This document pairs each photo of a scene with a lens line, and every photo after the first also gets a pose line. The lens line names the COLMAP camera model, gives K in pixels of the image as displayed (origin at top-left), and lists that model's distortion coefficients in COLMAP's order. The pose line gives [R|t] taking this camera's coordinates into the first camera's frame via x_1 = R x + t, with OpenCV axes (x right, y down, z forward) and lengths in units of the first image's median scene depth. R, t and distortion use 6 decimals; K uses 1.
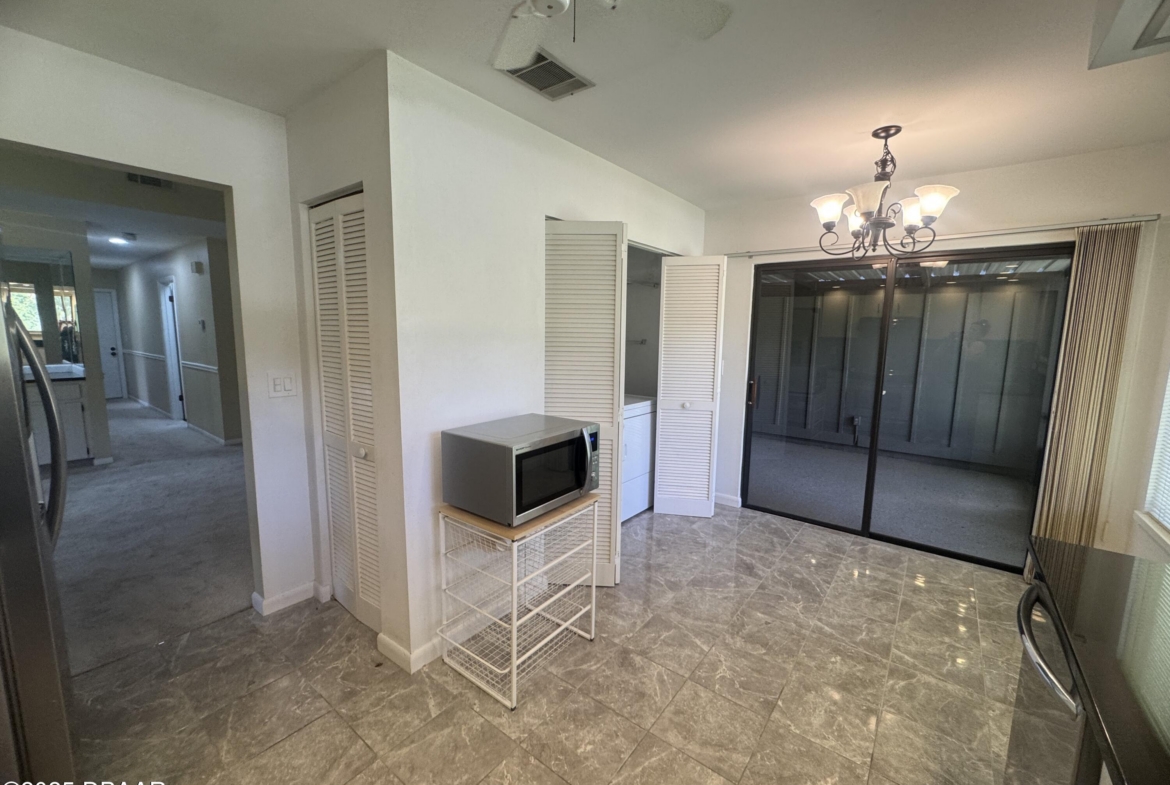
lens RADIAL K [[471.6, 0, 583.7], [0, 471.6, 394.0], [0, 0, 1]] dist [-0.000754, 0.000012]
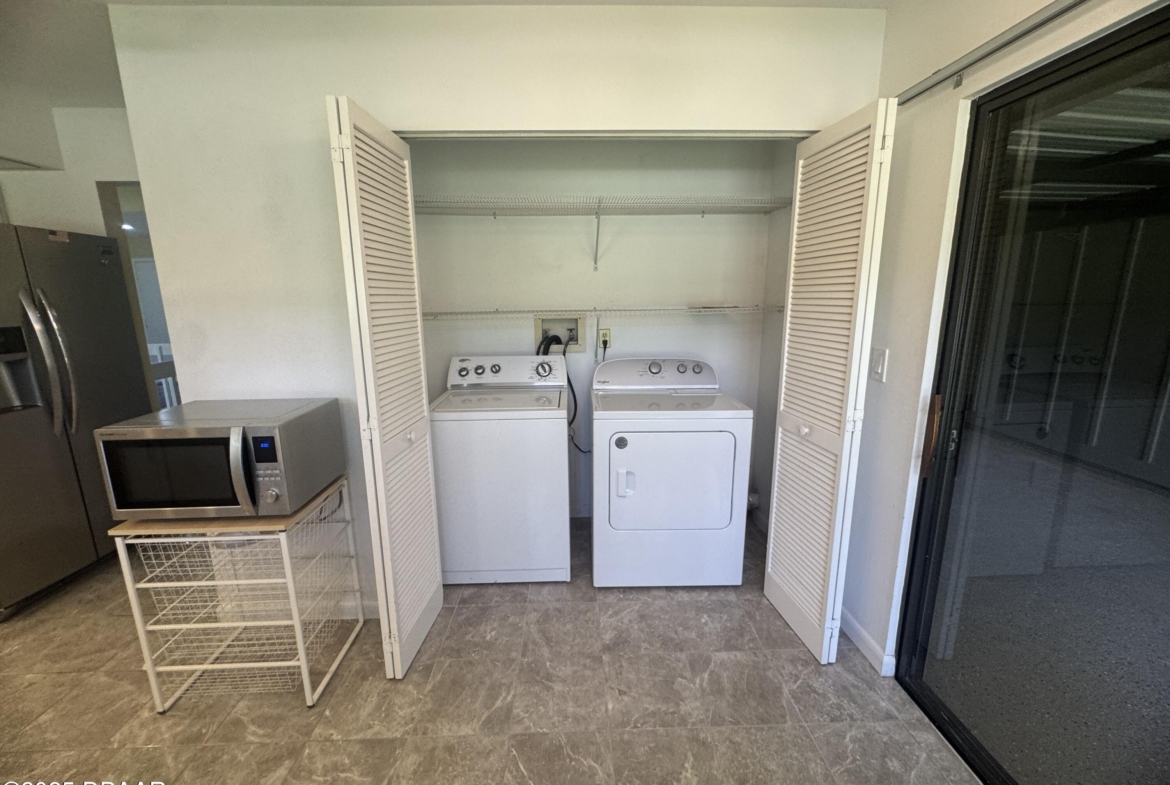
lens RADIAL K [[471.6, 0, 585.8], [0, 471.6, 386.4], [0, 0, 1]] dist [-0.000754, 0.000012]
pose [[0.636719, 0.138278, -0.758596, 0.838588], [-0.092269, 0.990384, 0.103083, -0.108338], [0.765555, 0.004360, 0.643355, 0.891926]]
